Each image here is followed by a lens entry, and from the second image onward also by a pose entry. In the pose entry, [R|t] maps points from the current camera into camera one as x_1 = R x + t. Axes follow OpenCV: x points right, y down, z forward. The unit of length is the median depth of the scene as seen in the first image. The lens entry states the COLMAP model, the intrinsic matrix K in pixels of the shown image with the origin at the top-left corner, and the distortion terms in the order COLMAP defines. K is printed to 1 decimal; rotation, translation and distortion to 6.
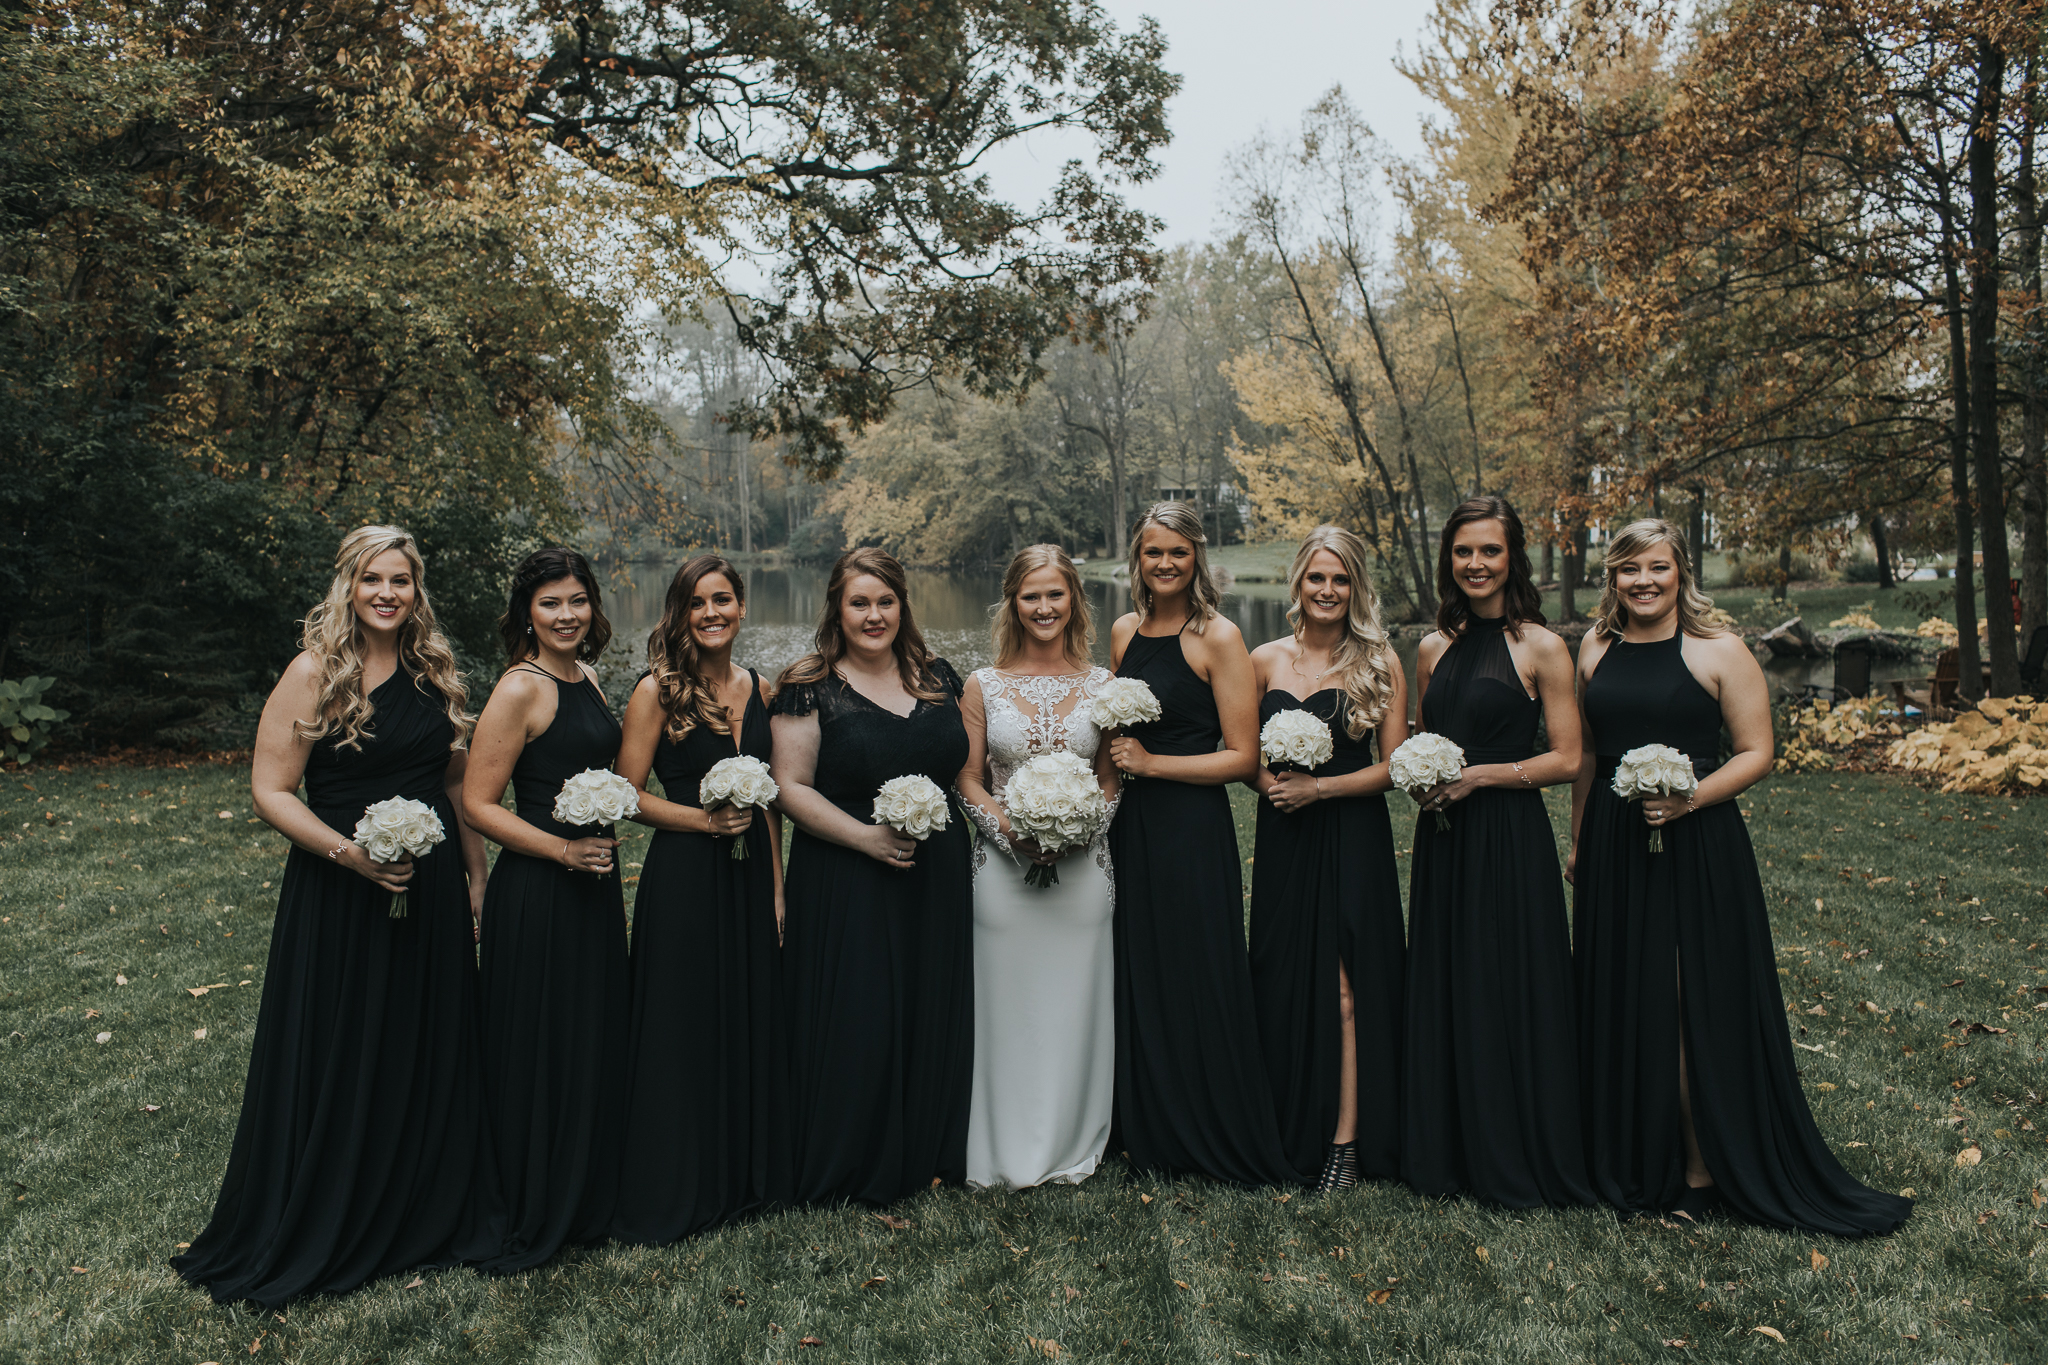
lens RADIAL K [[1997.7, 0, 1024.0], [0, 1997.7, 682.5], [0, 0, 1]] dist [-0.017965, -0.011424]
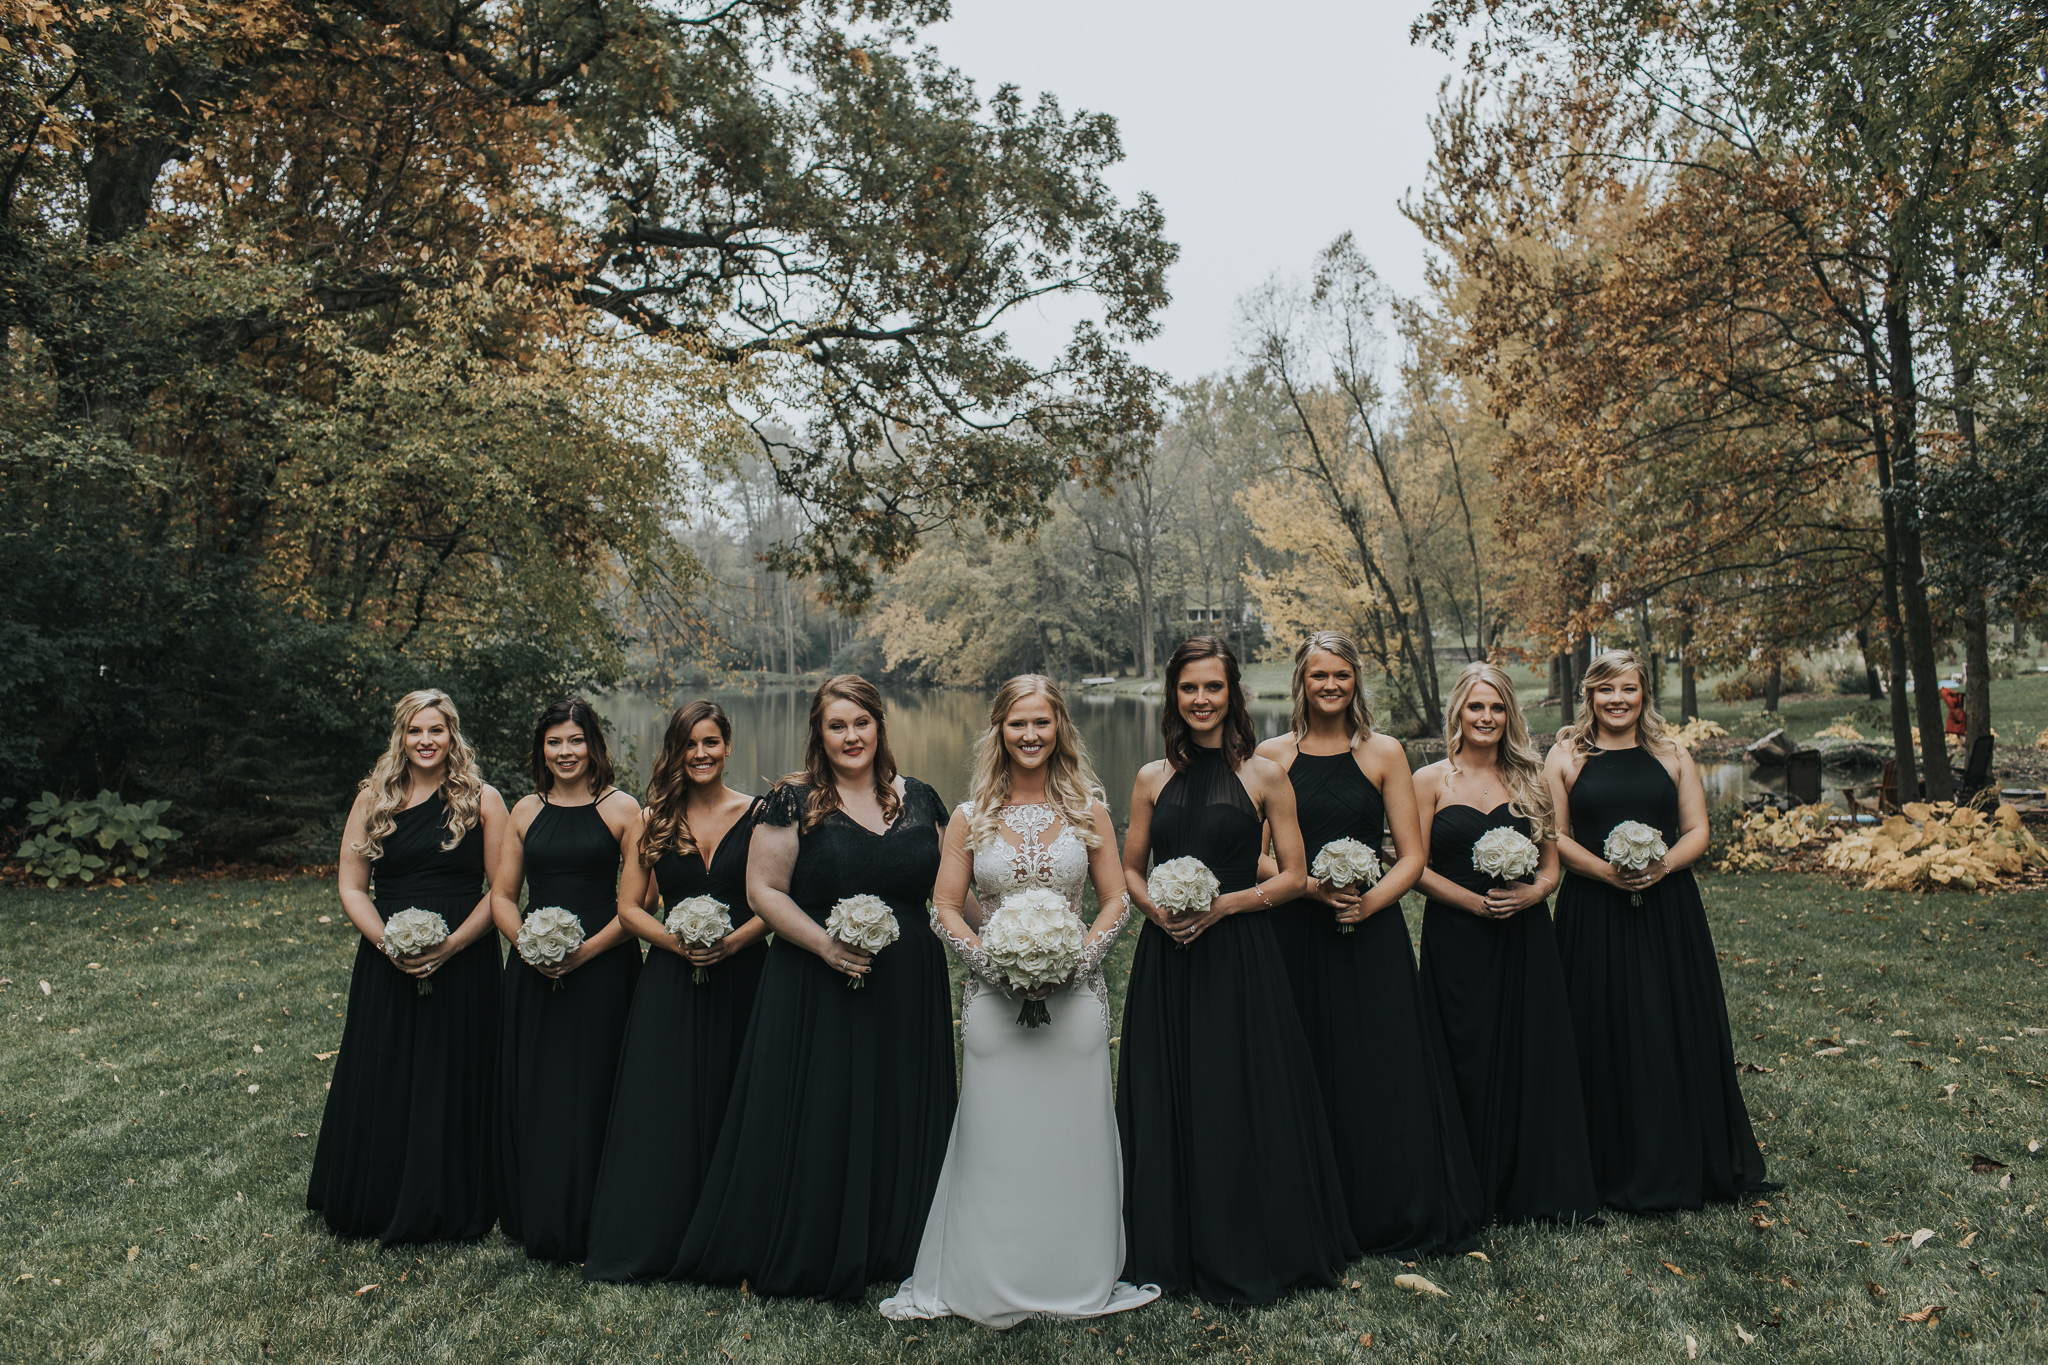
lens RADIAL K [[1949.0, 0, 1024.0], [0, 1949.0, 682.5], [0, 0, 1]] dist [-0.001926, -0.022056]
pose [[0.999756, -0.010544, -0.019385, 0.011478], [0.009384, 0.998214, -0.059002, -0.000073], [0.019973, 0.058805, 0.998070, -0.053409]]
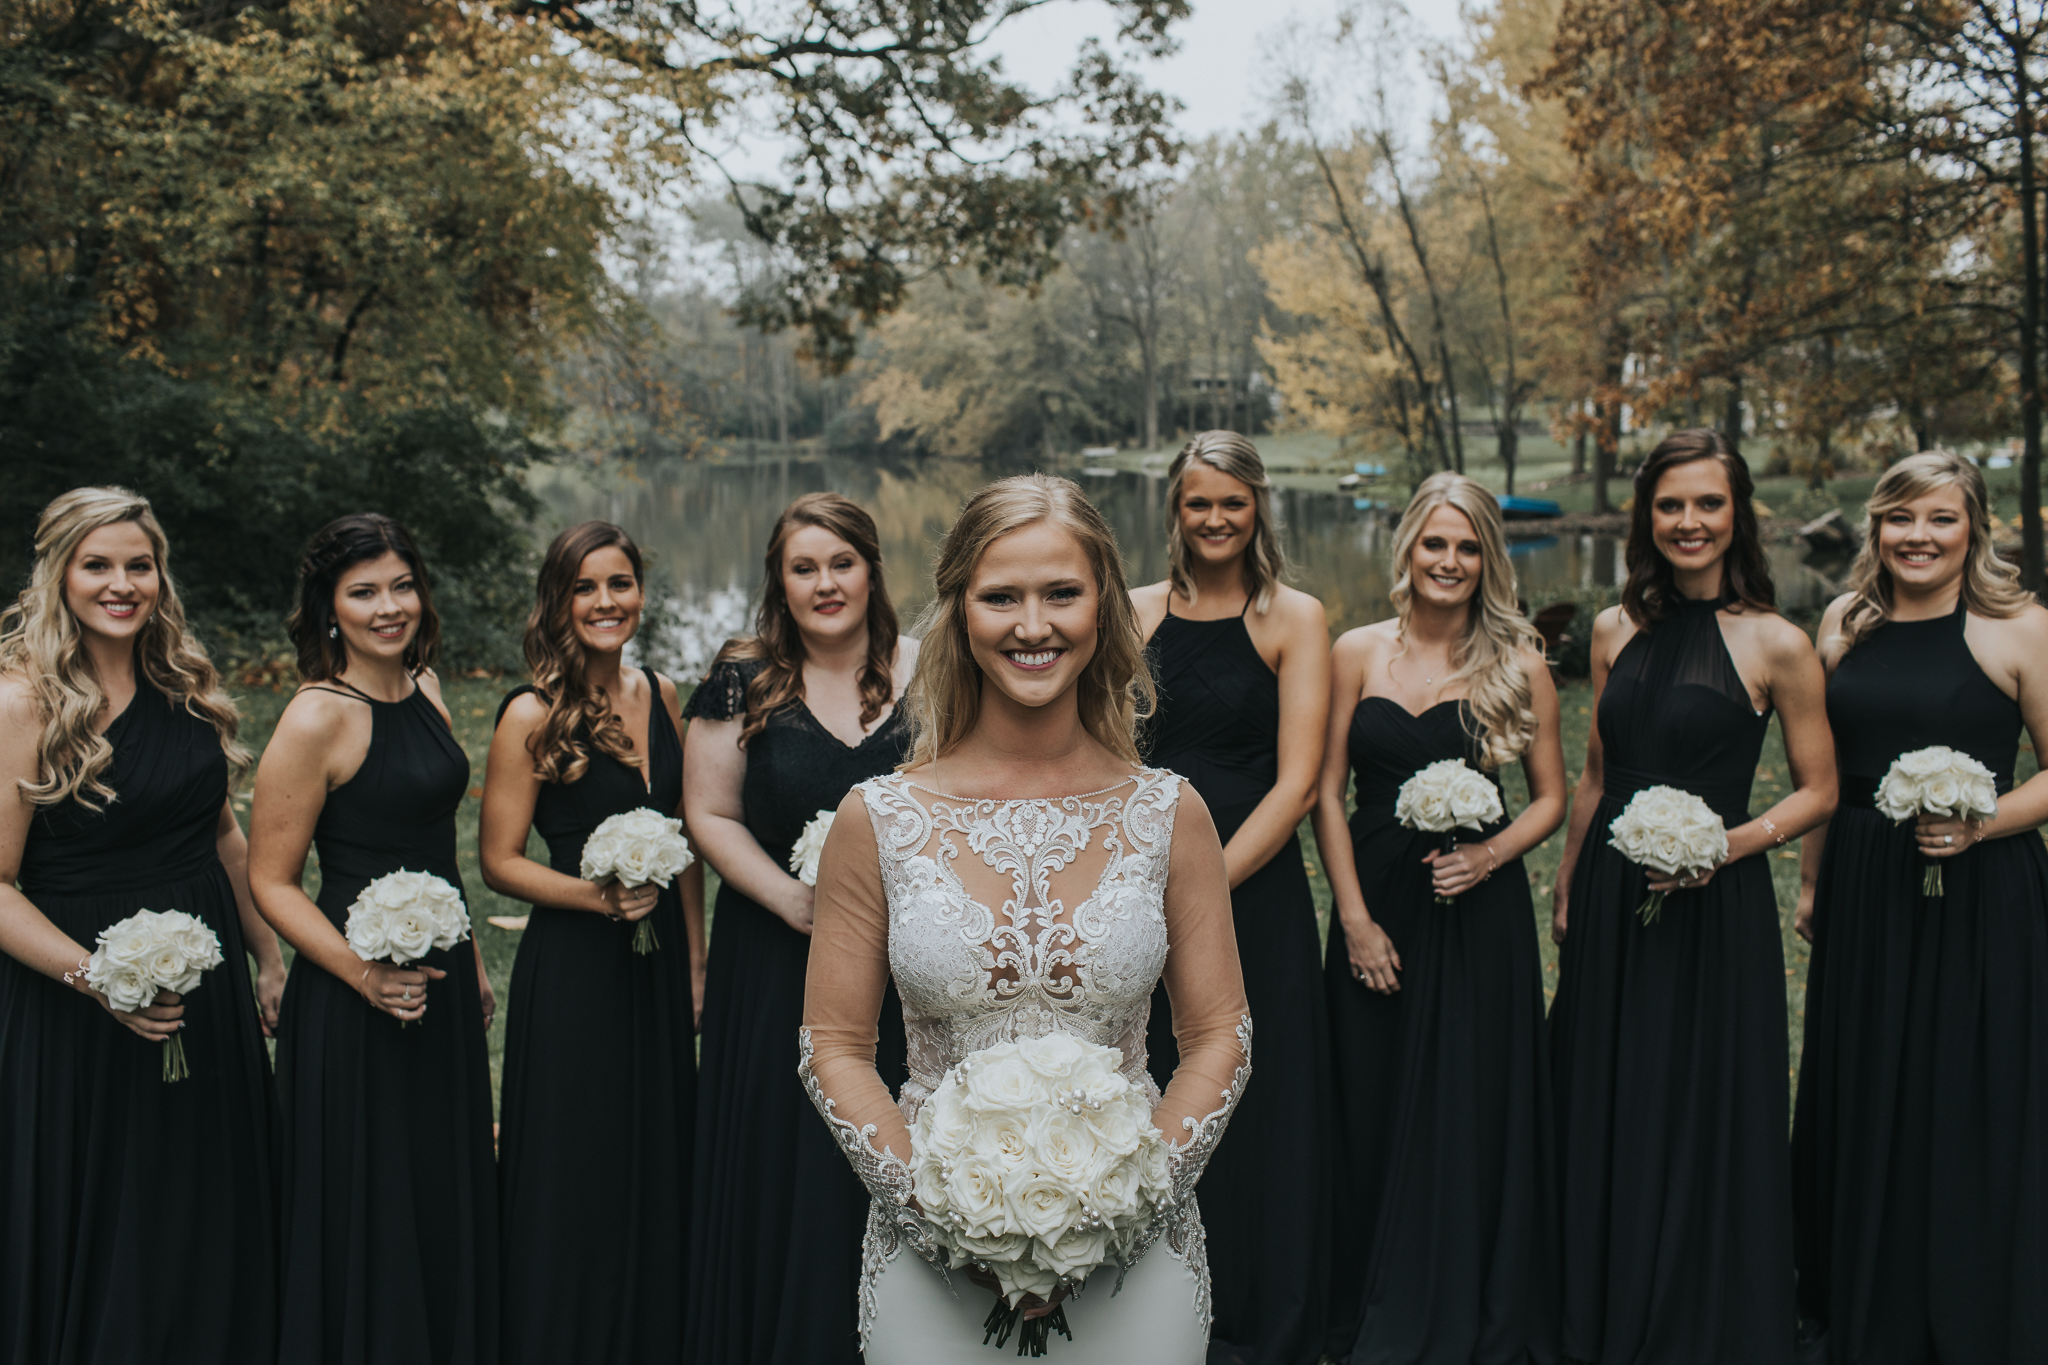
lens RADIAL K [[1949.0, 0, 1024.0], [0, 1949.0, 682.5], [0, 0, 1]] dist [-0.001926, -0.022056]
pose [[0.999817, -0.001705, -0.019050, 0.009744], [0.002815, 0.998289, 0.058399, -0.007736], [0.018918, -0.058442, 0.998112, 0.049284]]
